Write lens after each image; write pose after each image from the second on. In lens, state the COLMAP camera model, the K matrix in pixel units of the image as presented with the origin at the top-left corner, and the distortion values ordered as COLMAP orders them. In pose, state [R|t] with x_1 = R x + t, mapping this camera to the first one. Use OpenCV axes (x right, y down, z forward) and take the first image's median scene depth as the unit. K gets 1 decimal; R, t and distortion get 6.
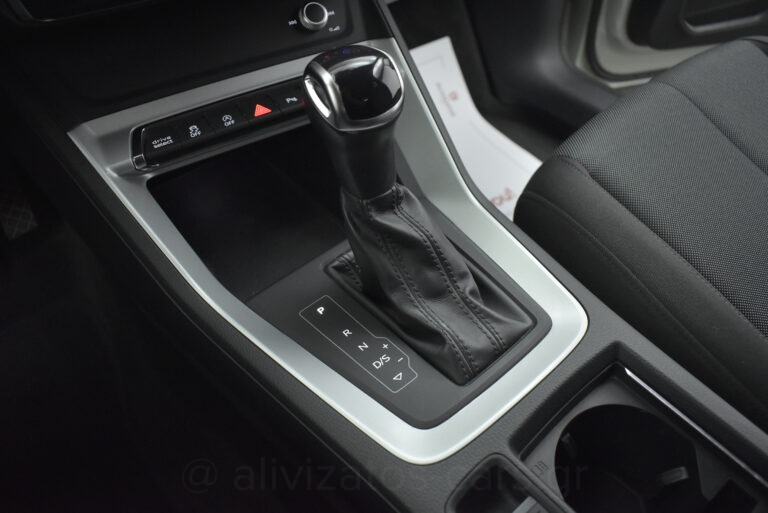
lens RADIAL K [[604.2, 0, 395.2], [0, 604.2, 251.3], [0, 0, 1]] dist [-0.096553, 0.012617]
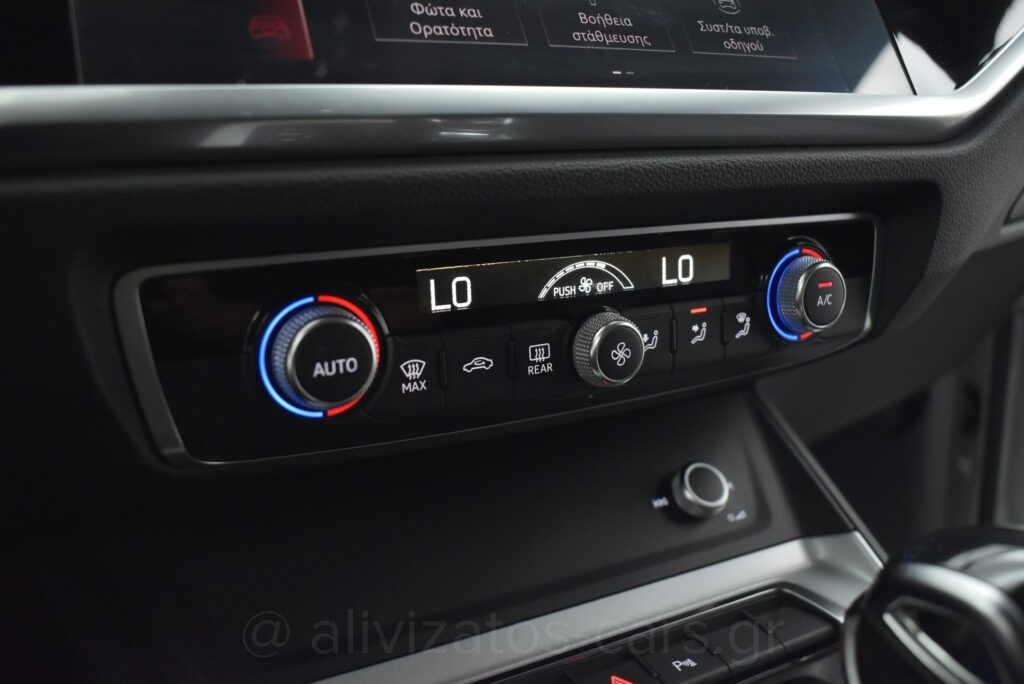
lens RADIAL K [[904.8, 0, 517.2], [0, 904.8, 339.7], [0, 0, 1]] dist [-0.086191, -0.012690]
pose [[0.998523, -0.017464, -0.051448, -0.283102], [-0.014257, 0.829527, -0.558284, -0.088539], [0.052427, 0.558193, 0.828053, 0.338078]]
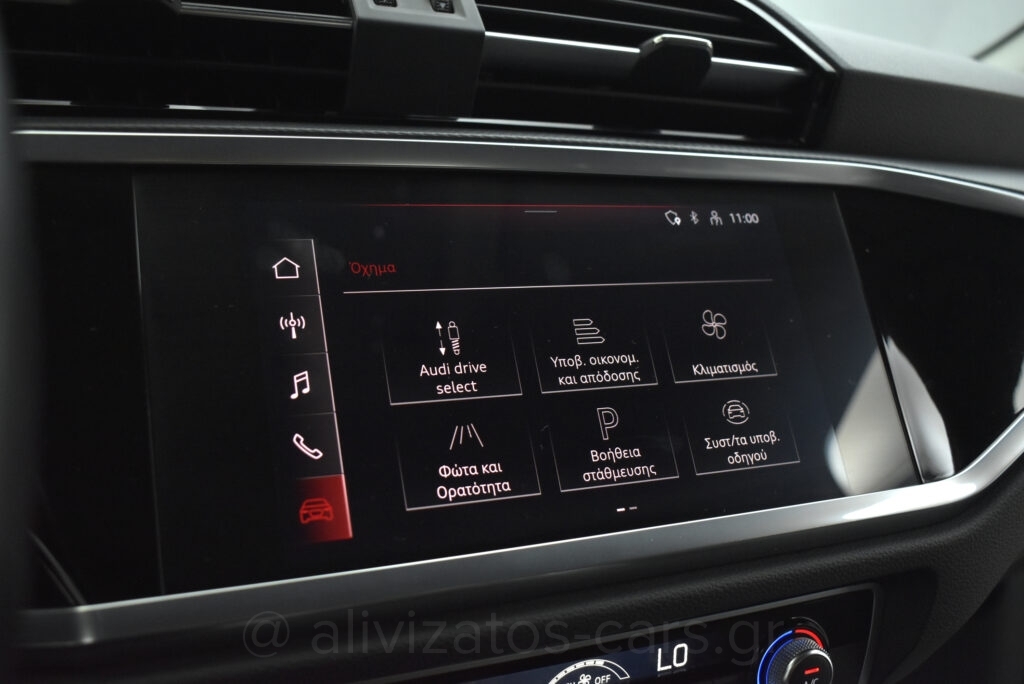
lens RADIAL K [[1006.1, 0, 512.1], [0, 1006.1, 346.7], [0, 0, 1]] dist [-0.080837, 0.000000]
pose [[0.990907, 0.039787, -0.128532, -0.231483], [-0.107225, 0.810580, -0.575728, -0.234162], [0.081279, 0.584275, 0.807476, 0.040043]]
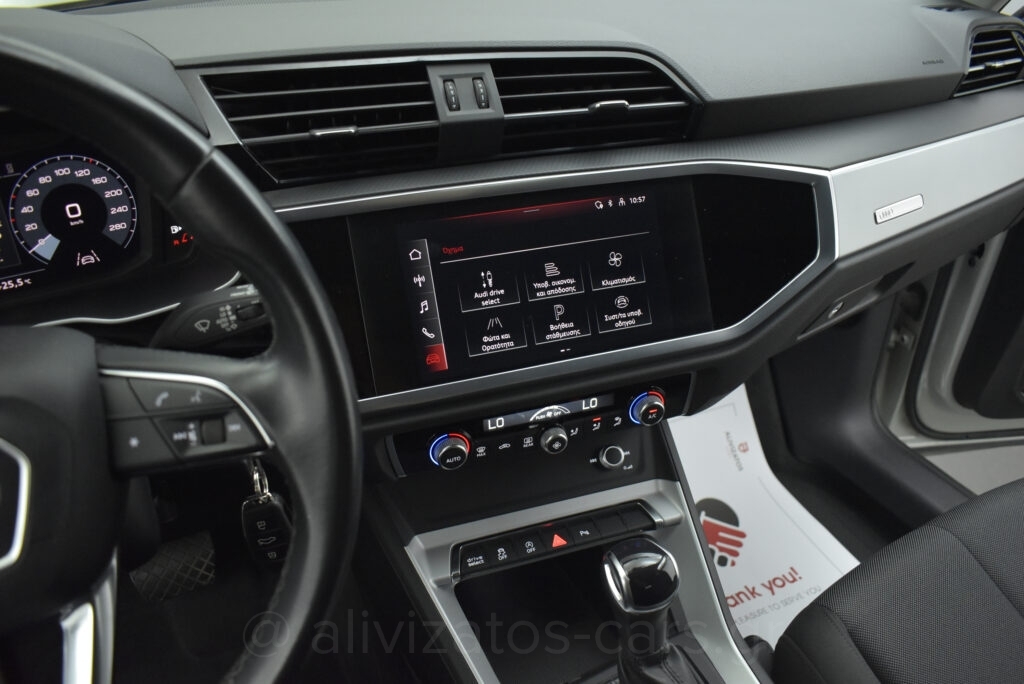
lens RADIAL K [[805.6, 0, 517.3], [0, 805.6, 340.7], [0, 0, 1]] dist [-0.096553, 0.012617]
pose [[0.973805, 0.110042, -0.198986, -0.034008], [-0.153771, 0.963353, -0.219785, -0.274271], [0.167508, 0.244625, 0.955039, -0.661199]]
